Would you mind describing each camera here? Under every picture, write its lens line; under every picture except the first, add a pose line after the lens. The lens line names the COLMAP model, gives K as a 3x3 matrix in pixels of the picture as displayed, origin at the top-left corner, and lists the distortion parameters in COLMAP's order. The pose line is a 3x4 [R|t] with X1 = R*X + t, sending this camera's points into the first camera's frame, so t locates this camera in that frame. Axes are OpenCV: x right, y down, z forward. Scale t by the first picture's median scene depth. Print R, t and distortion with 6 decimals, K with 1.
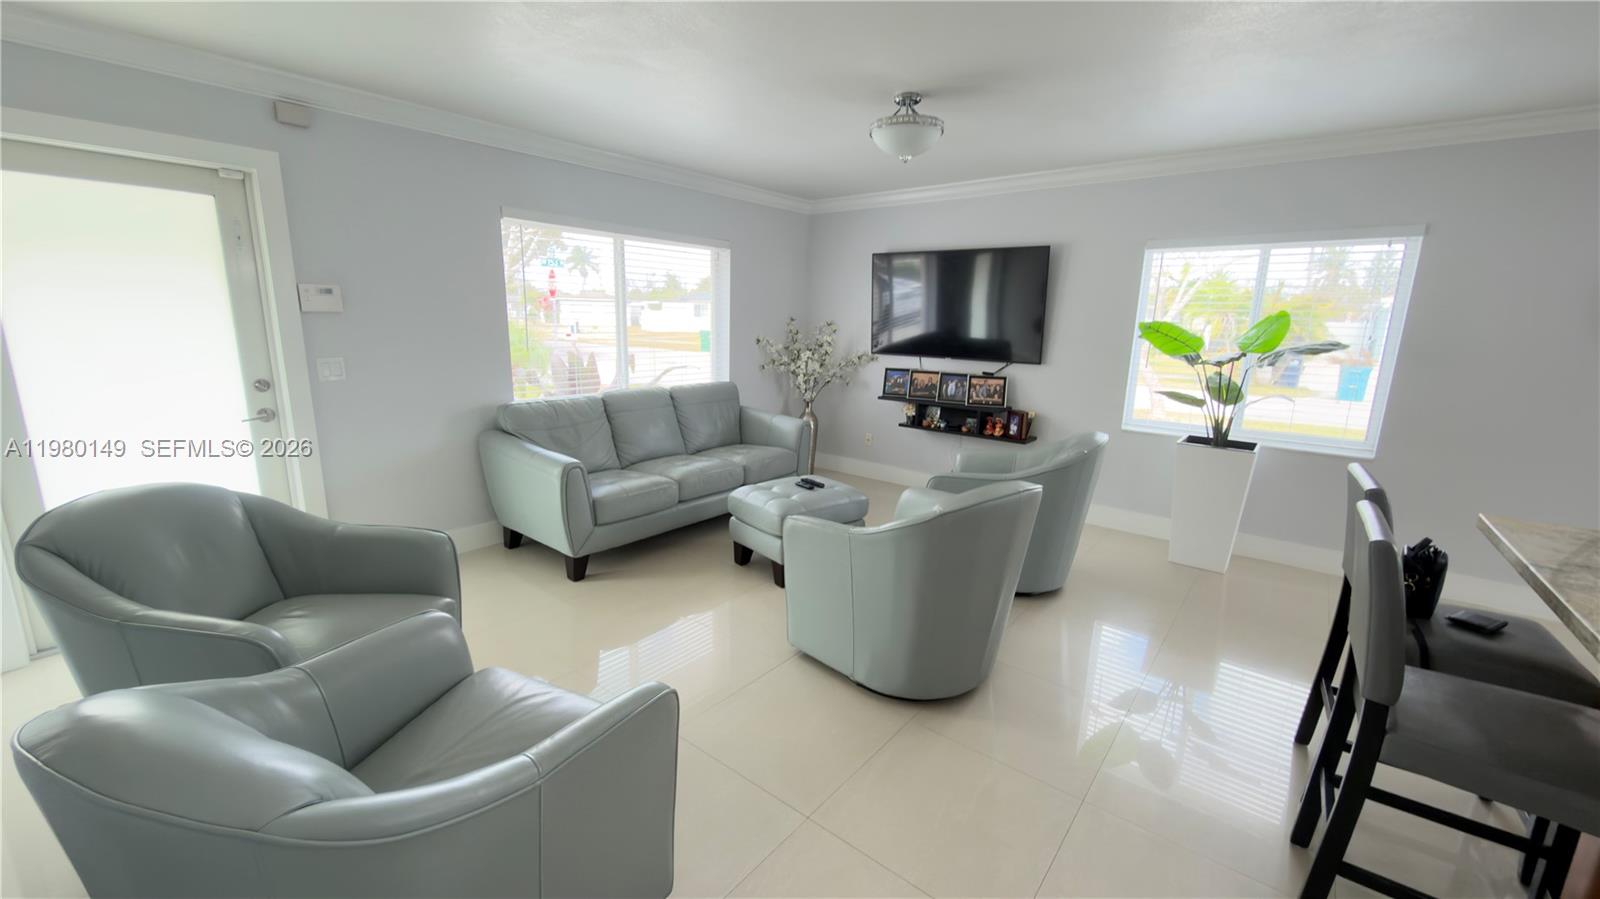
lens RADIAL K [[638.9, 0, 810.0], [0, 638.9, 450.3], [0, 0, 1]] dist [0.002332, -0.001446]
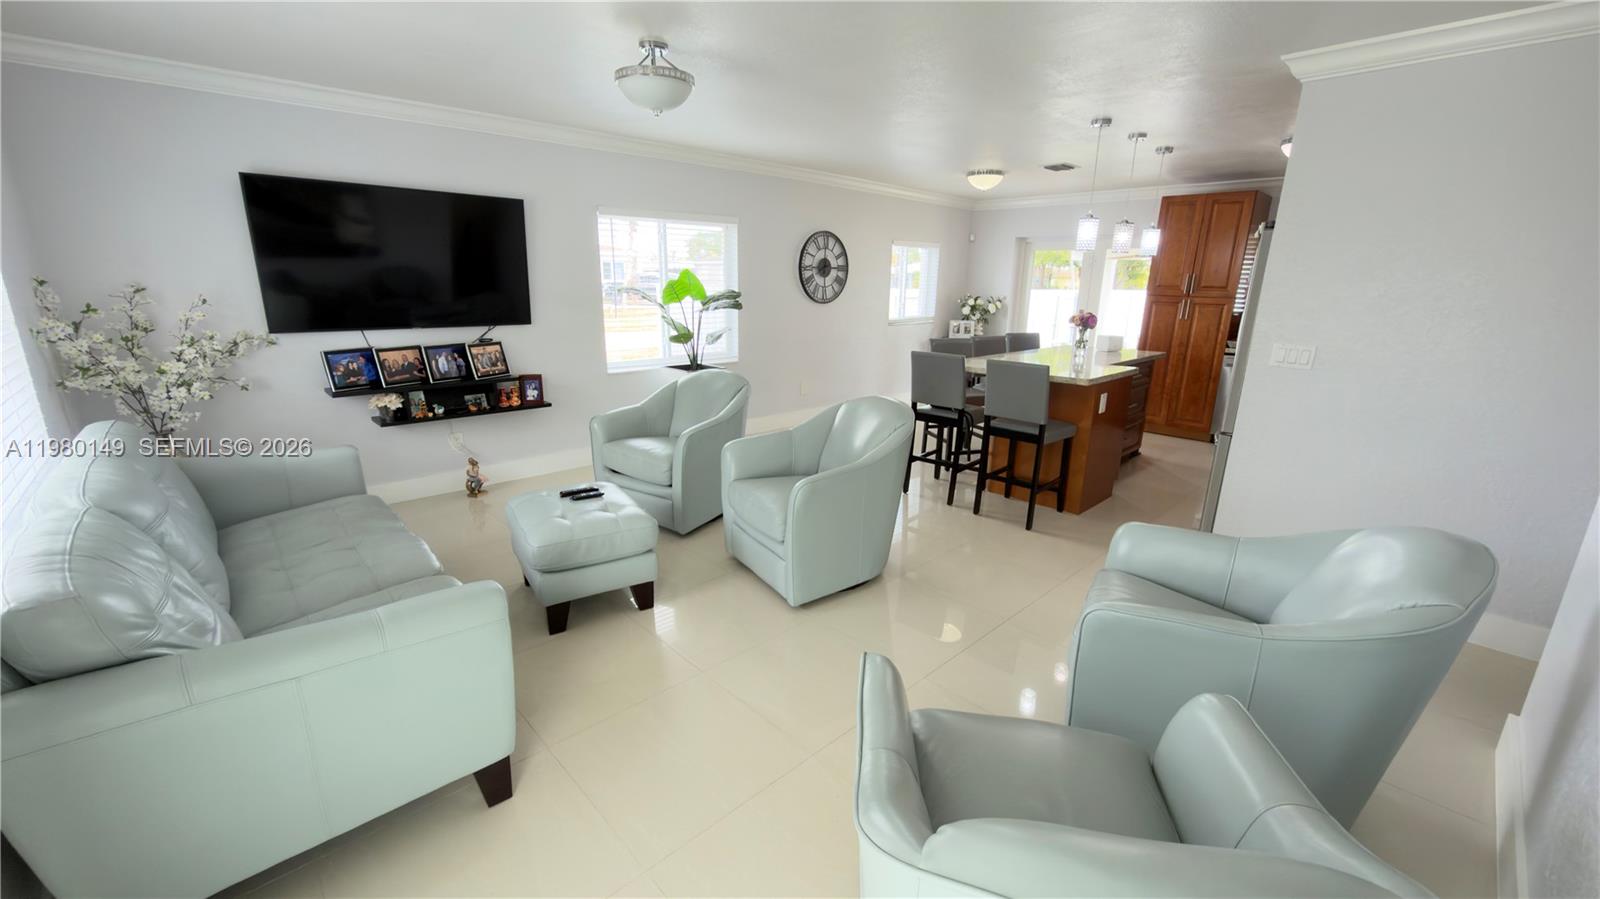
lens RADIAL K [[638.9, 0, 806.0], [0, 638.9, 444.0], [0, 0, 1]] dist [0.002332, -0.001446]
pose [[0.147402, -0.275022, 0.950071, -0.535708], [0.189224, 0.950662, 0.245836, -0.117013], [-0.970807, 0.143540, 0.192170, 0.420262]]
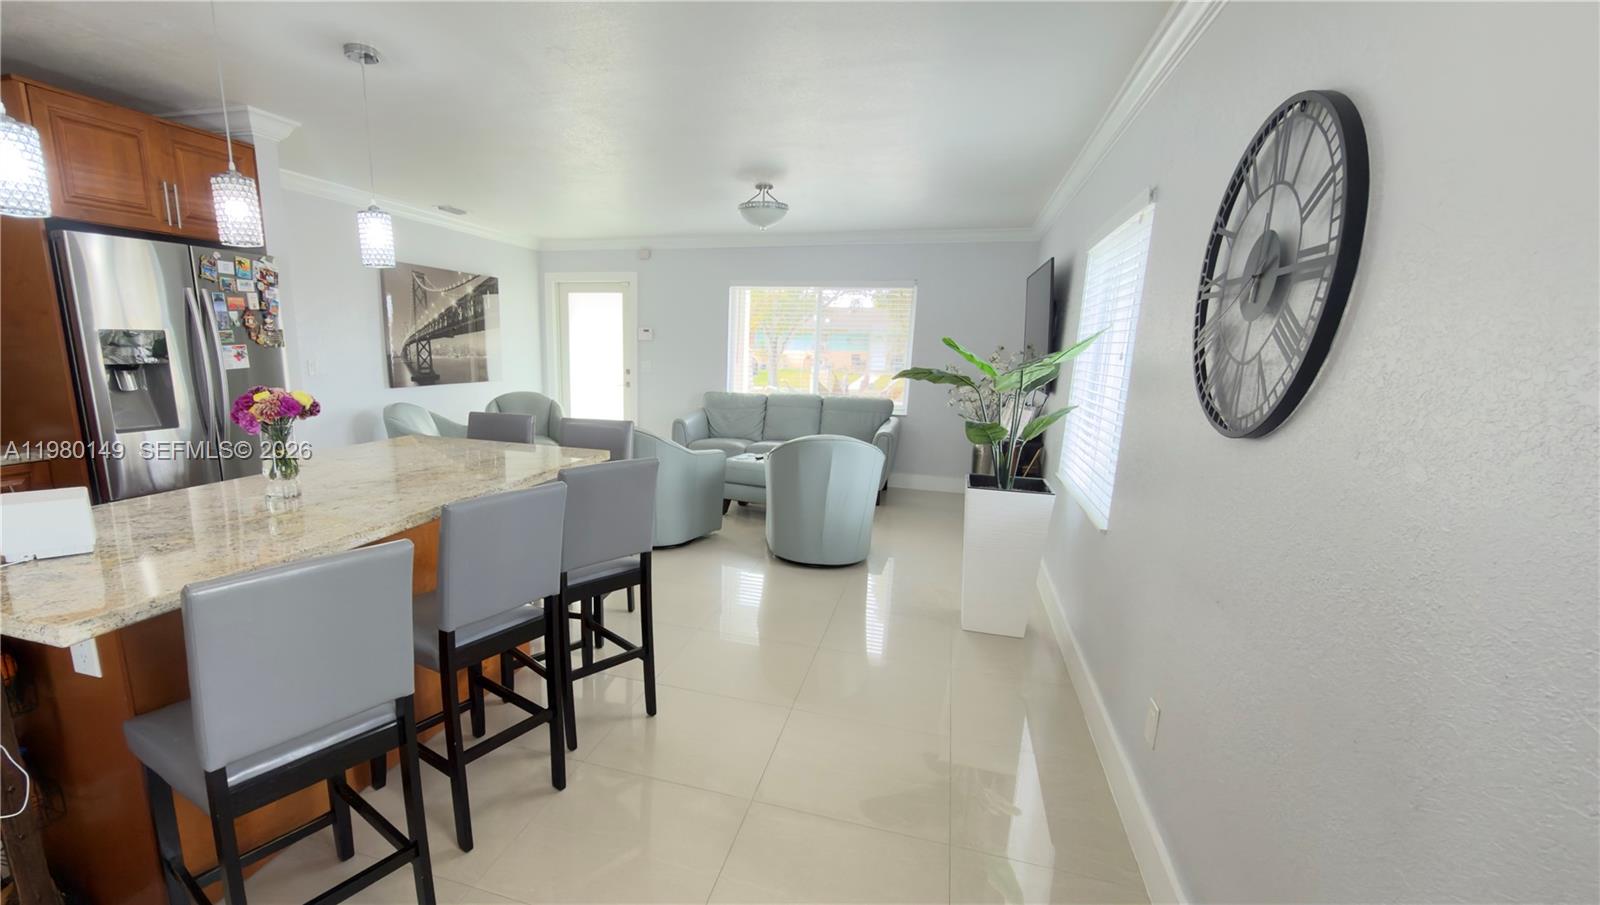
lens RADIAL K [[708.0, 0, 730.9], [0, 708.0, 499.9], [0, 0, 1]] dist [-0.004851, 0.000184]
pose [[0.356743, 0.188710, -0.914944, 1.080188], [-0.208417, 0.970778, 0.118963, -0.020010], [0.910657, 0.148250, 0.385649, 0.258849]]
